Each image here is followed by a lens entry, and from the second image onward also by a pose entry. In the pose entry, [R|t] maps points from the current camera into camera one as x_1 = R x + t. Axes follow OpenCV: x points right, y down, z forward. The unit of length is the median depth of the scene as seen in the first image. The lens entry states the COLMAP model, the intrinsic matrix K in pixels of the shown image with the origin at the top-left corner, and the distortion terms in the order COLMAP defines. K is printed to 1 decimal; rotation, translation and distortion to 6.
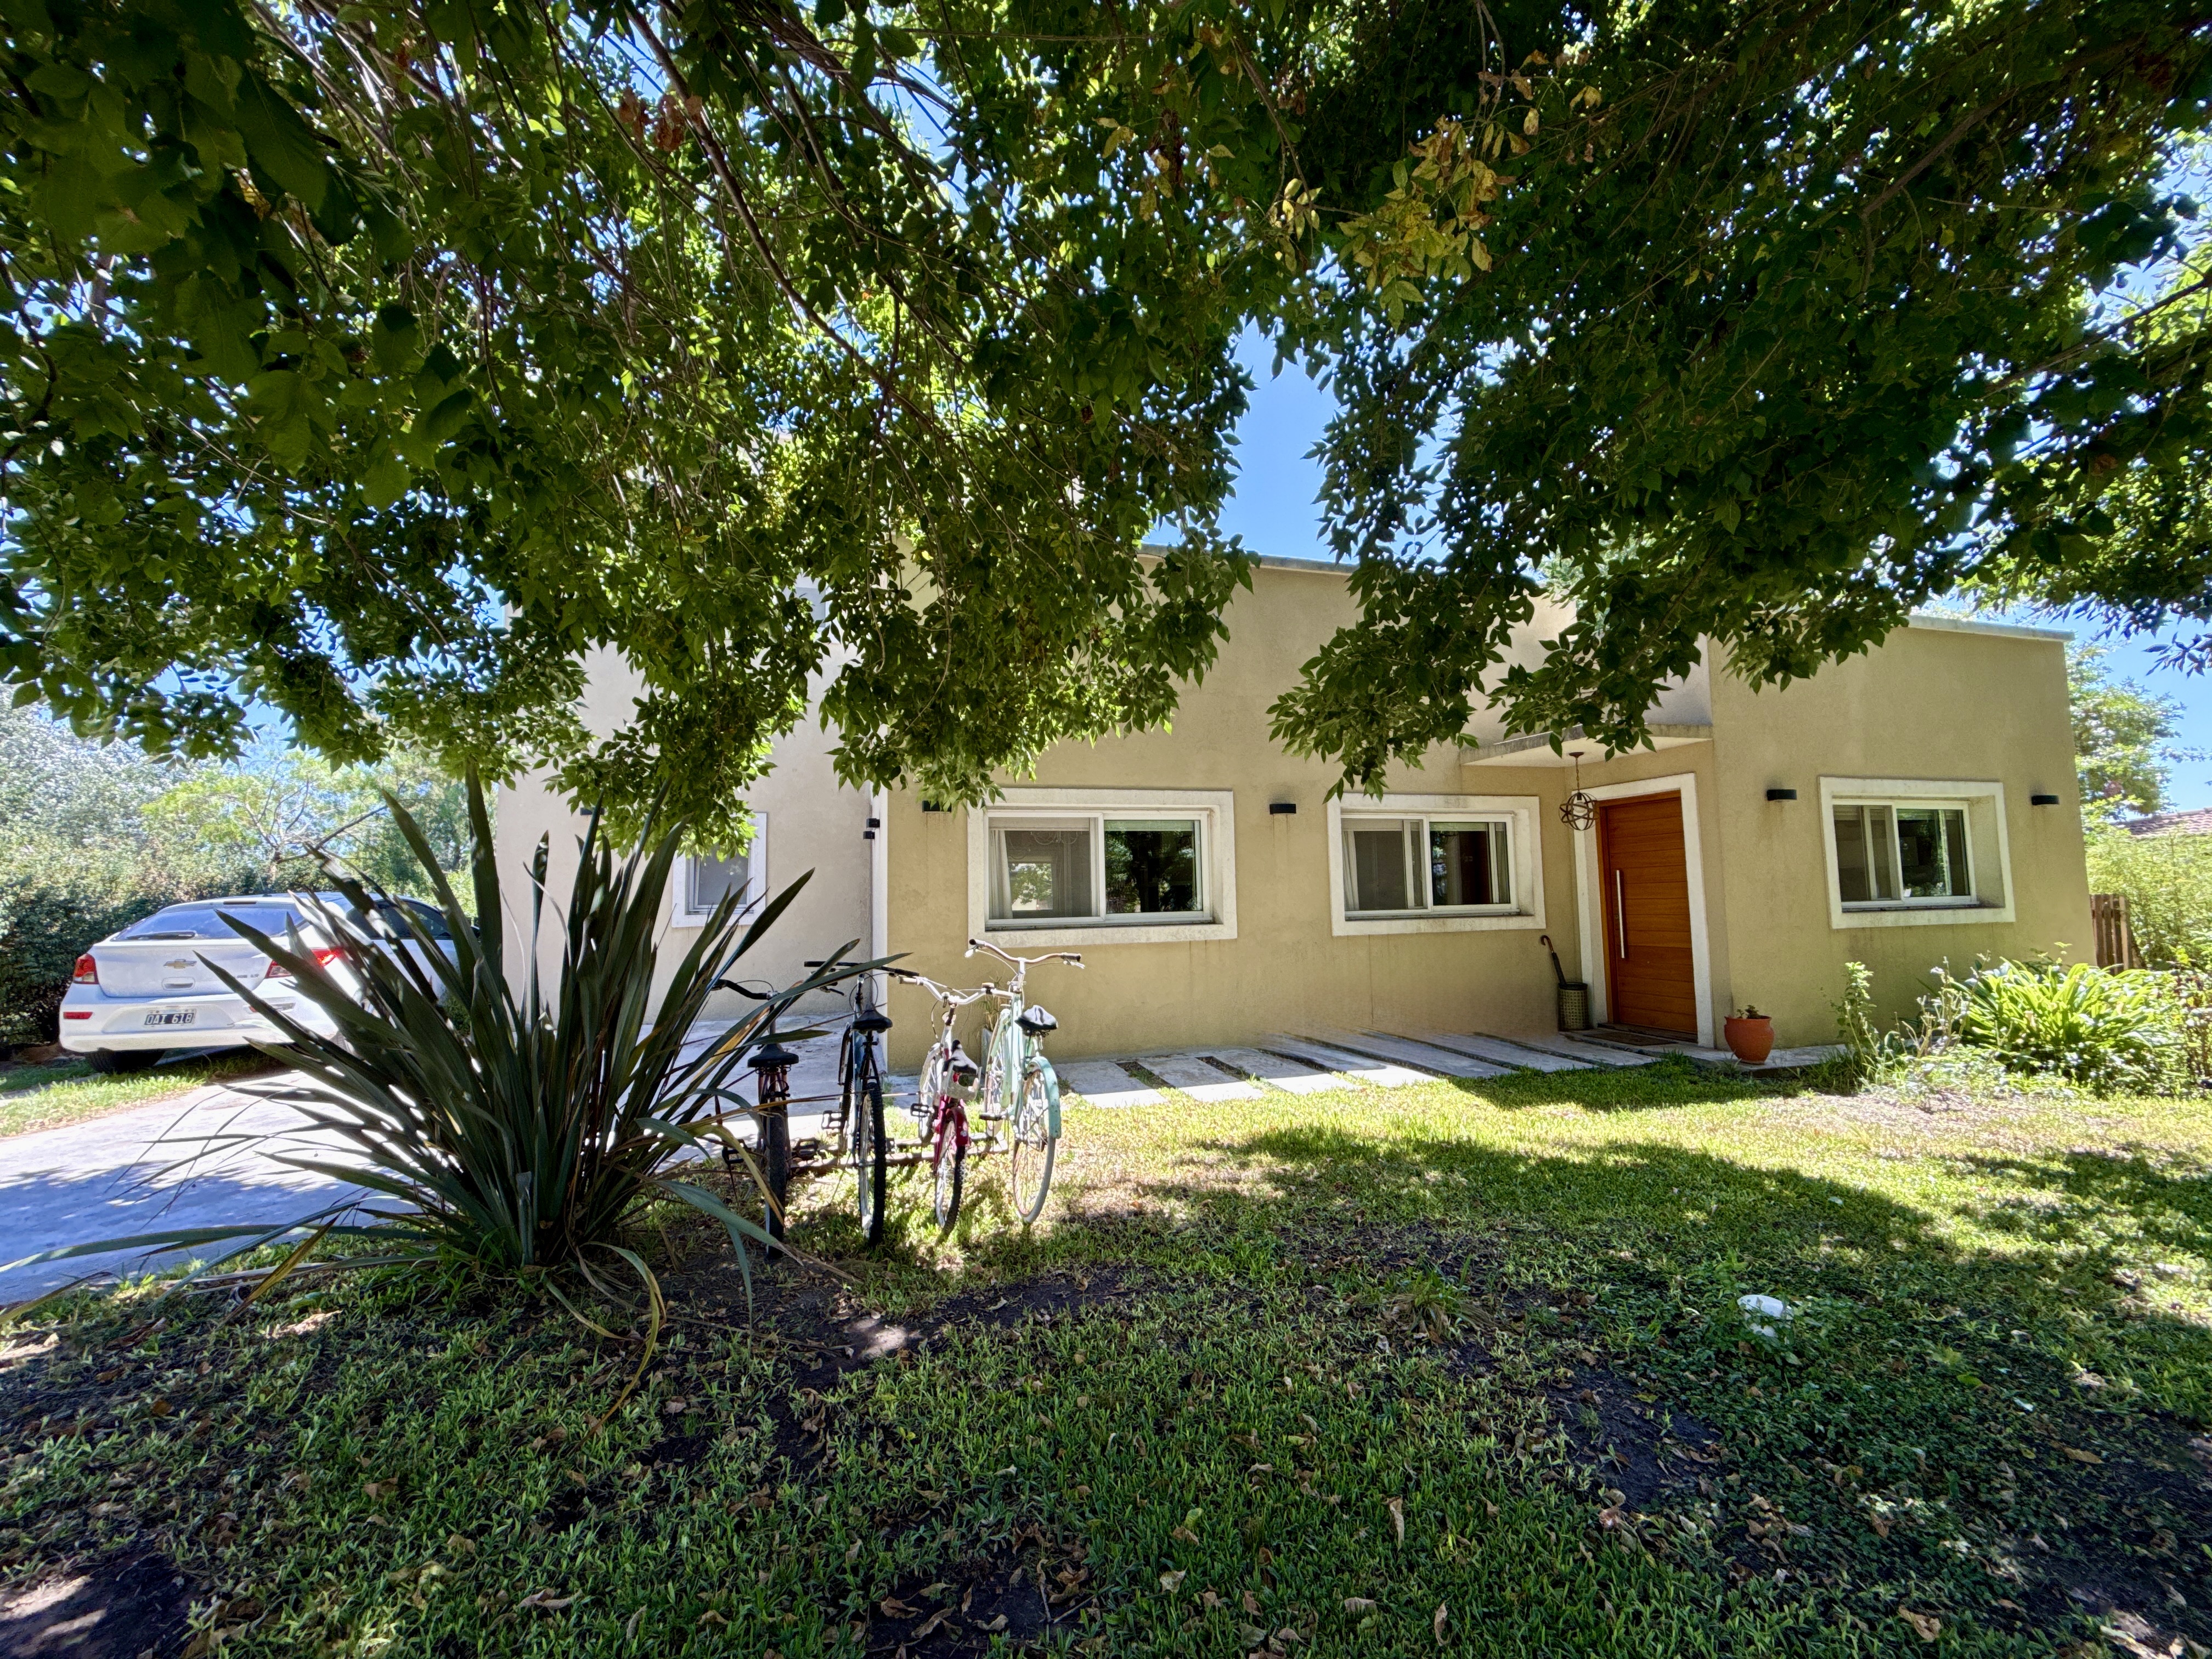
lens RADIAL K [[878.6, 0, 1106.5], [0, 878.6, 834.0], [0, 0, 1]] dist [0.000268, 0.000124]
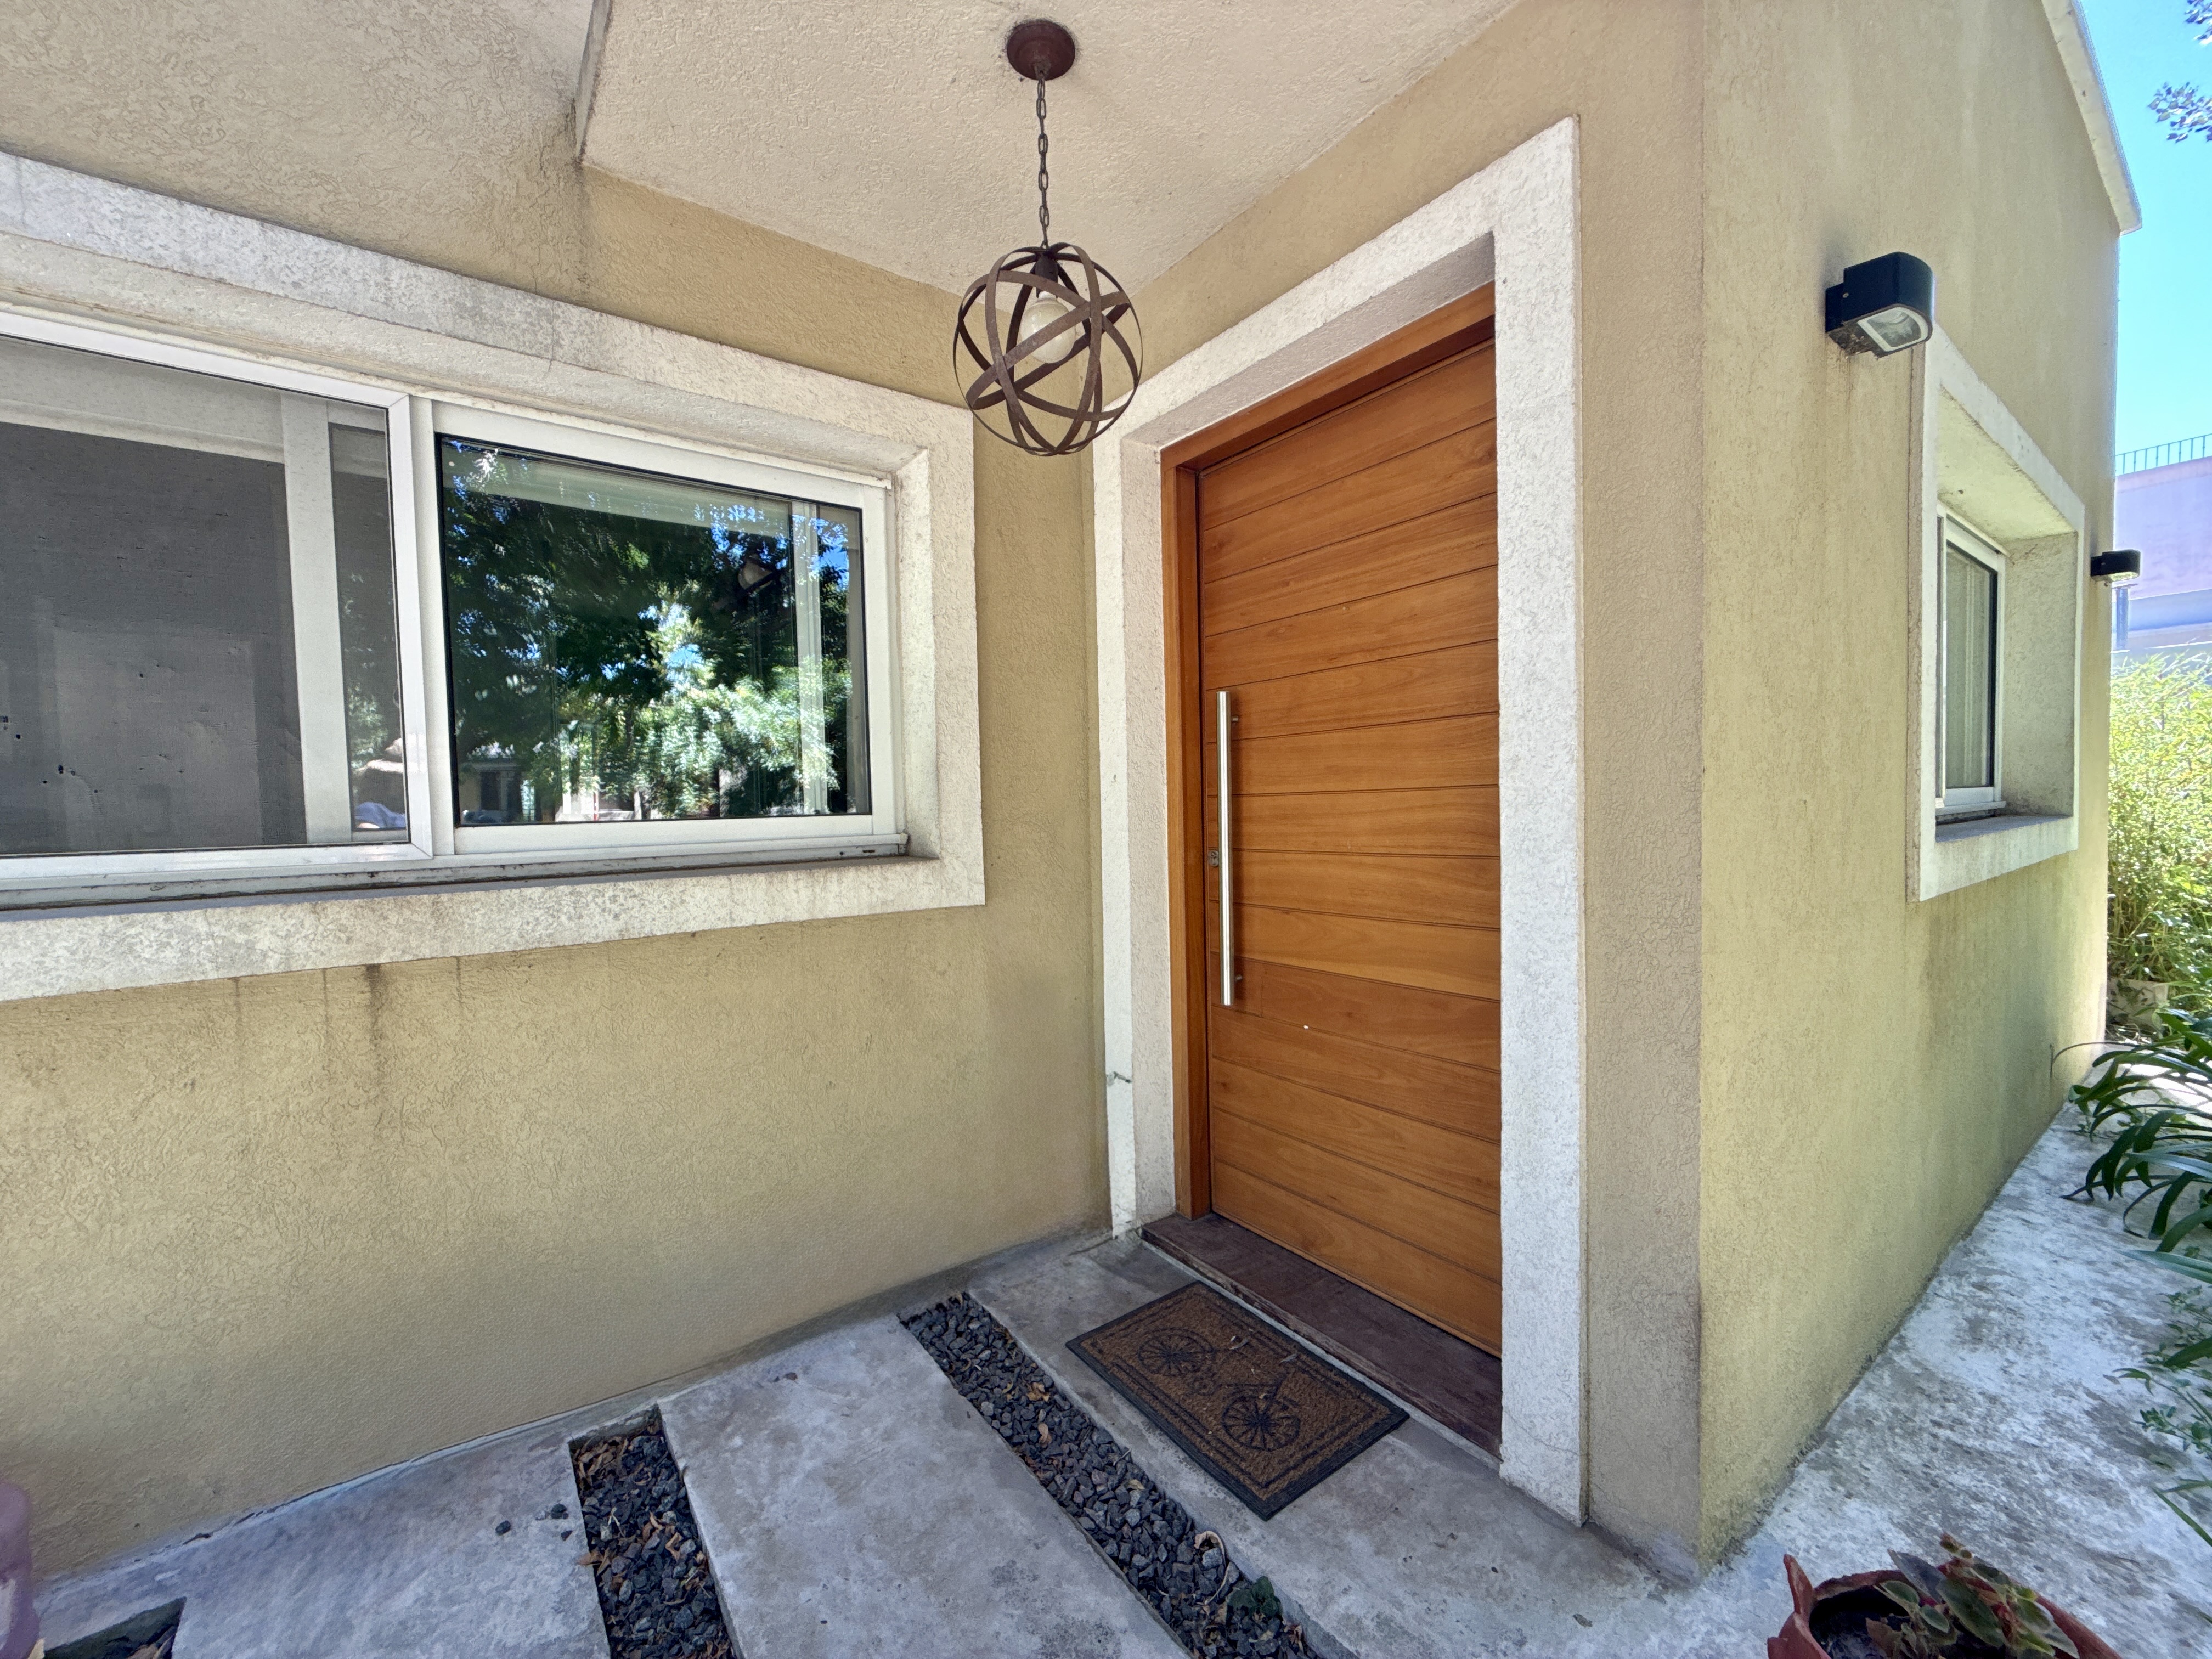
lens RADIAL K [[878.6, 0, 1105.5], [0, 878.6, 832.2], [0, 0, 1]] dist [0.000268, 0.000124]
pose [[0.944602, -0.013389, 0.327944, 0.452831], [-0.020018, 0.994958, 0.098279, 0.058552], [-0.327606, -0.099400, 0.939571, 0.747037]]
